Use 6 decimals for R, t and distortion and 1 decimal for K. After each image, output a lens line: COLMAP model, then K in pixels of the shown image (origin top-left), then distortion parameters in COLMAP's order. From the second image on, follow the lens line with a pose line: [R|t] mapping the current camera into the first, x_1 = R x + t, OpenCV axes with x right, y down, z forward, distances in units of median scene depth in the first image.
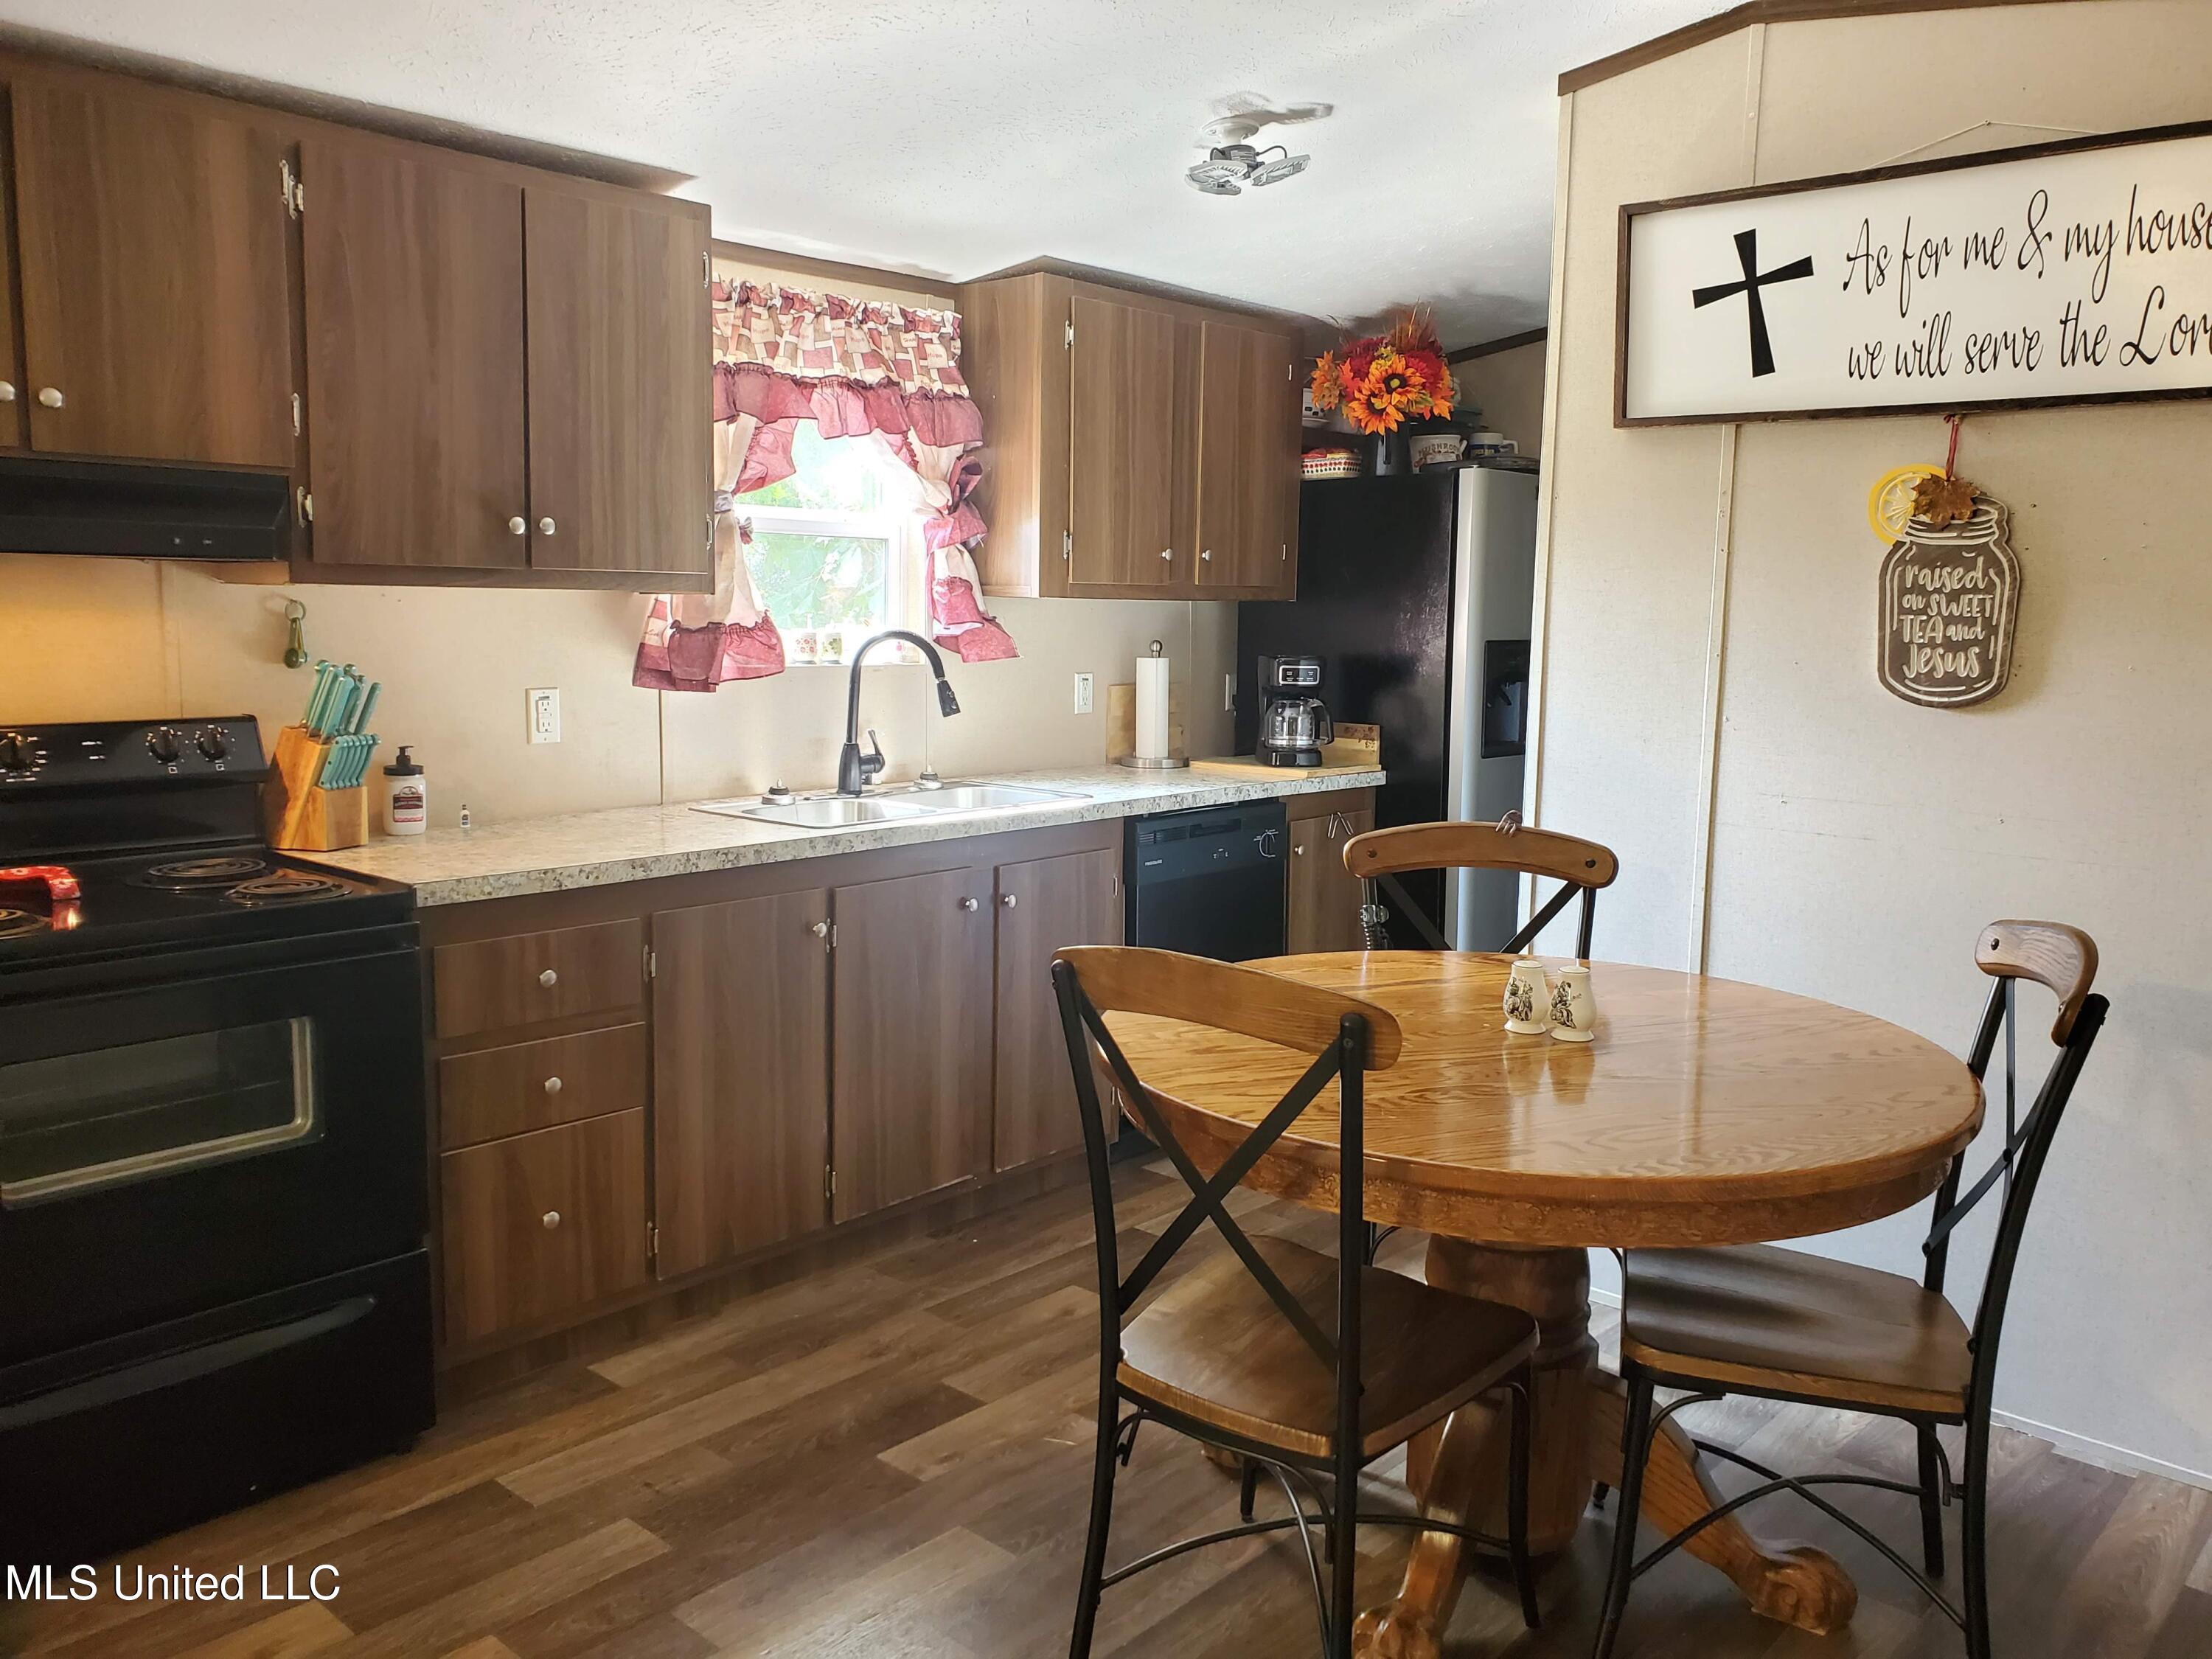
lens RADIAL K [[1708.5, 0, 1110.4], [0, 1708.5, 805.0], [0, 0, 1]] dist [0.009540, -0.005579]
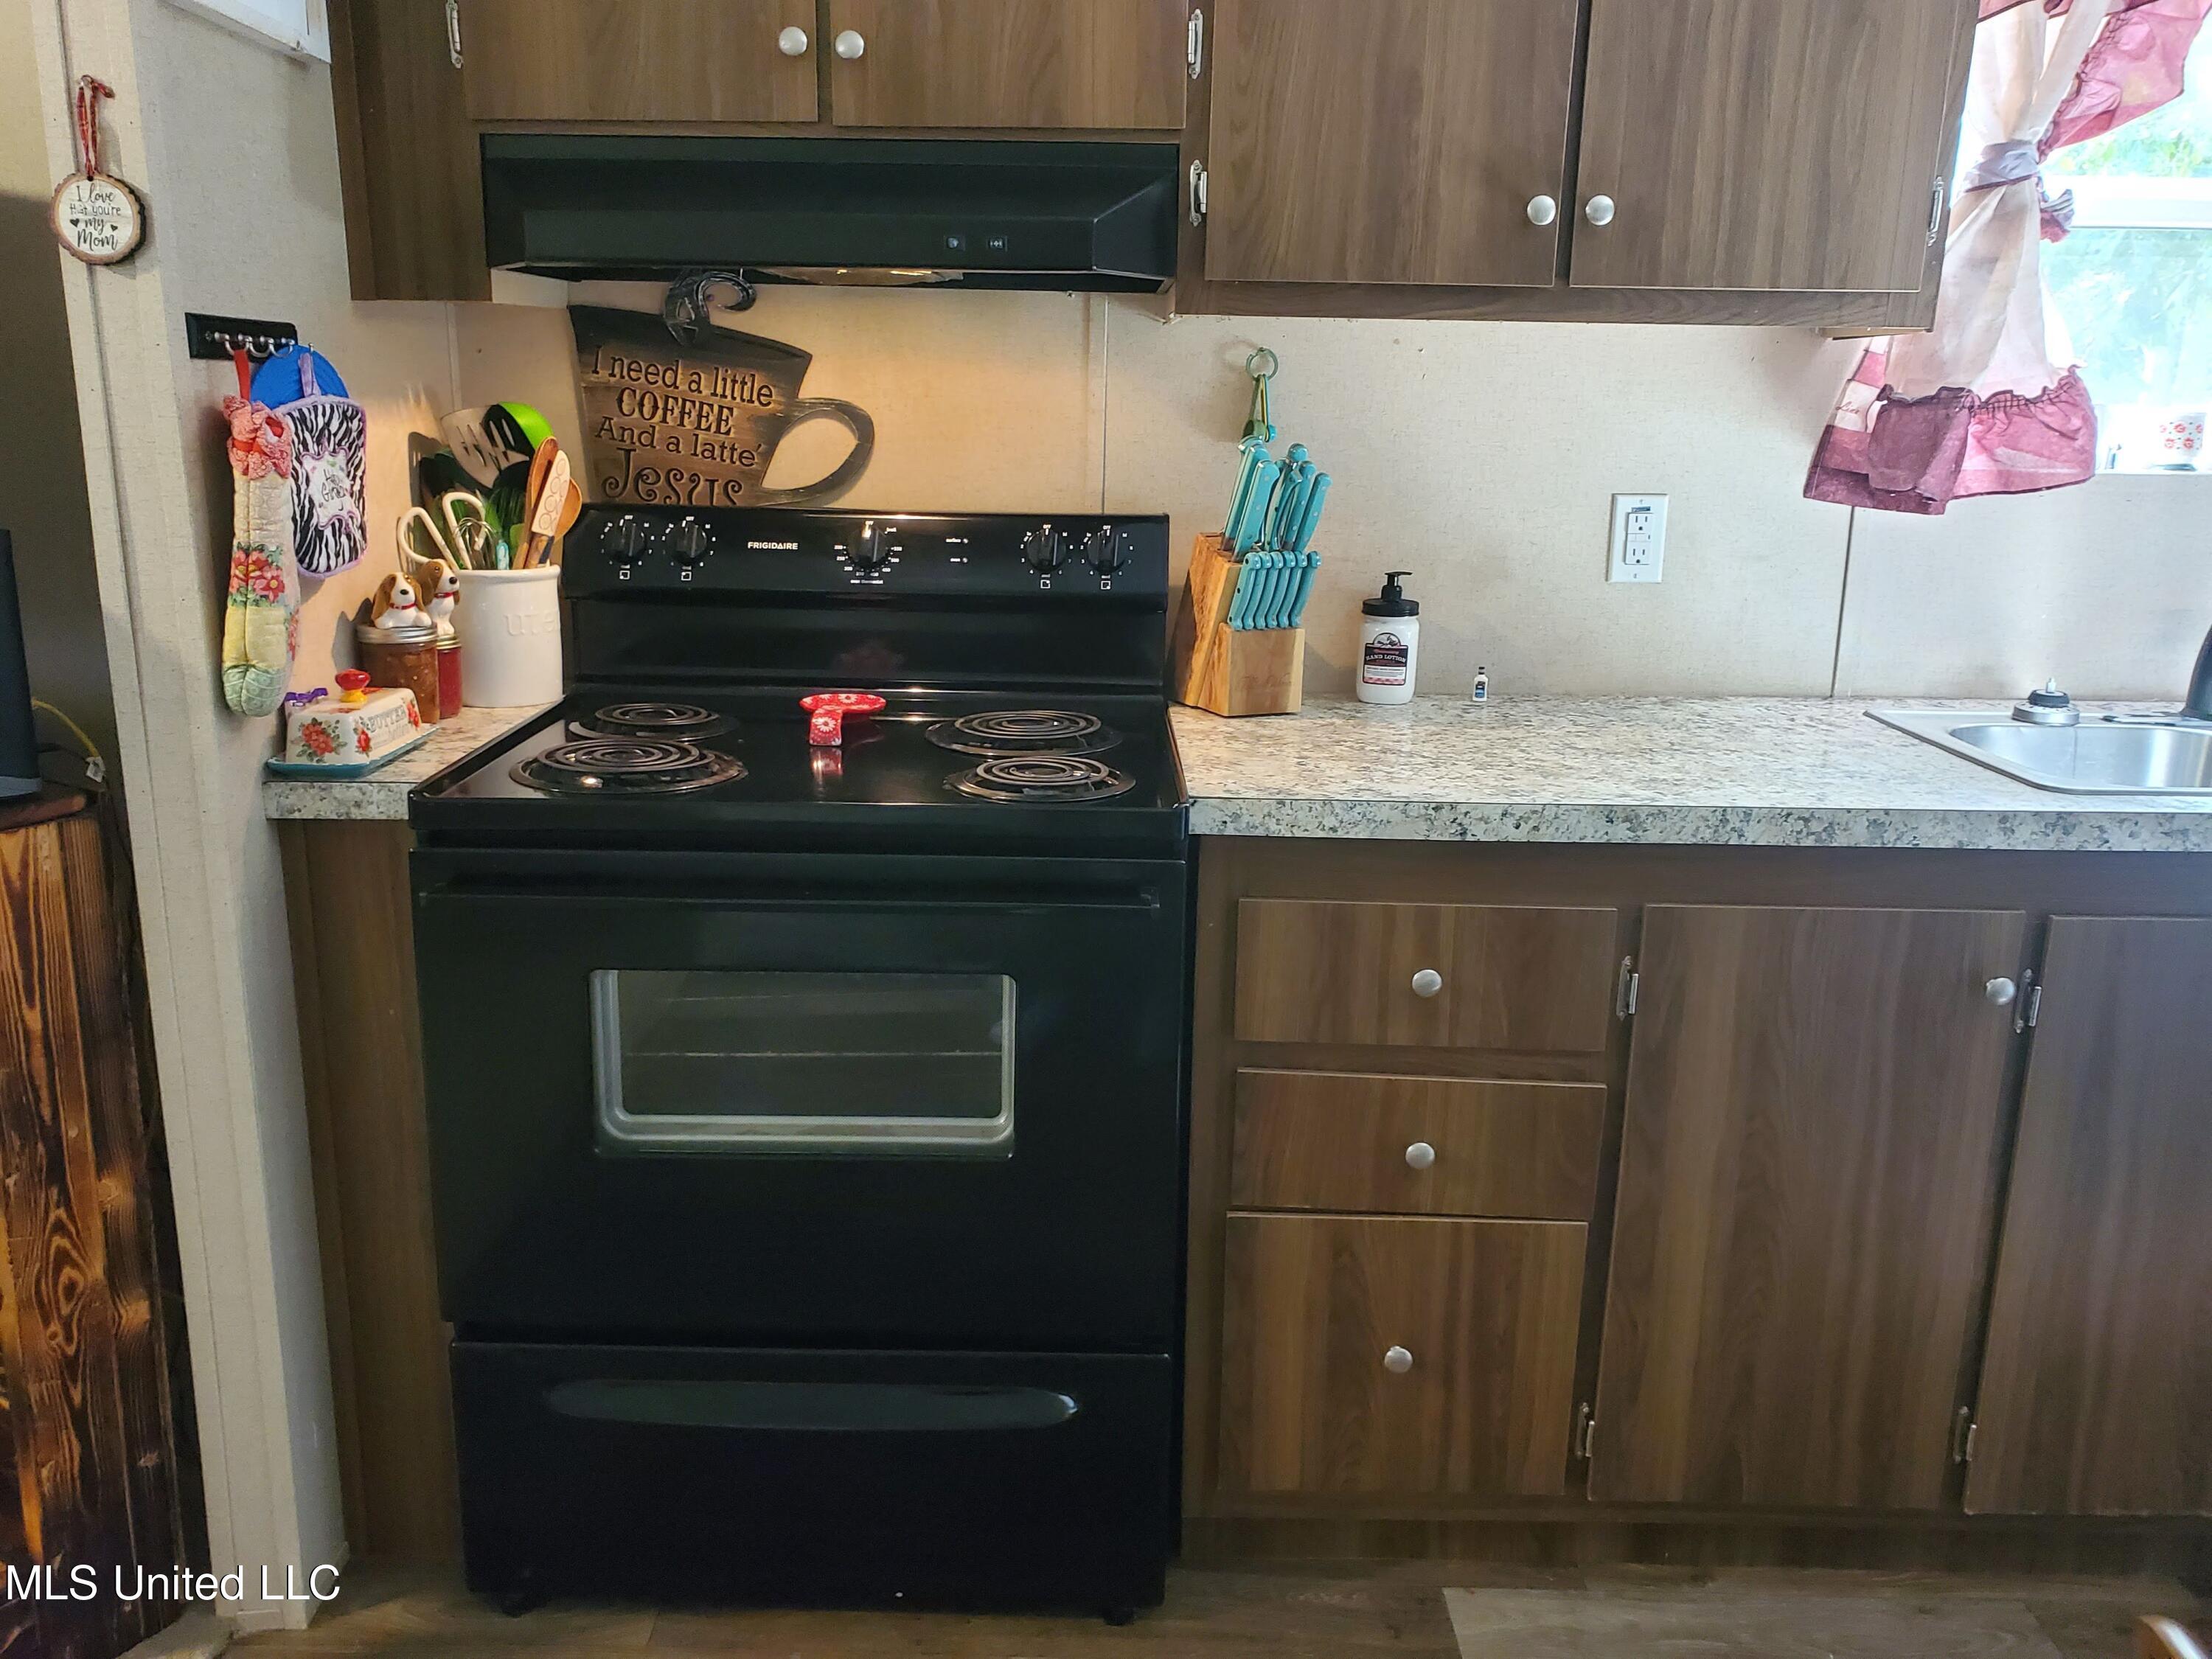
lens RADIAL K [[1708.5, 0, 1110.4], [0, 1708.5, 805.0], [0, 0, 1]] dist [0.009540, -0.005579]
pose [[0.659502, 0.173733, -0.731351, 0.021554], [-0.093617, 0.984334, 0.149409, -0.035233], [0.745851, -0.030068, 0.665434, 0.482736]]
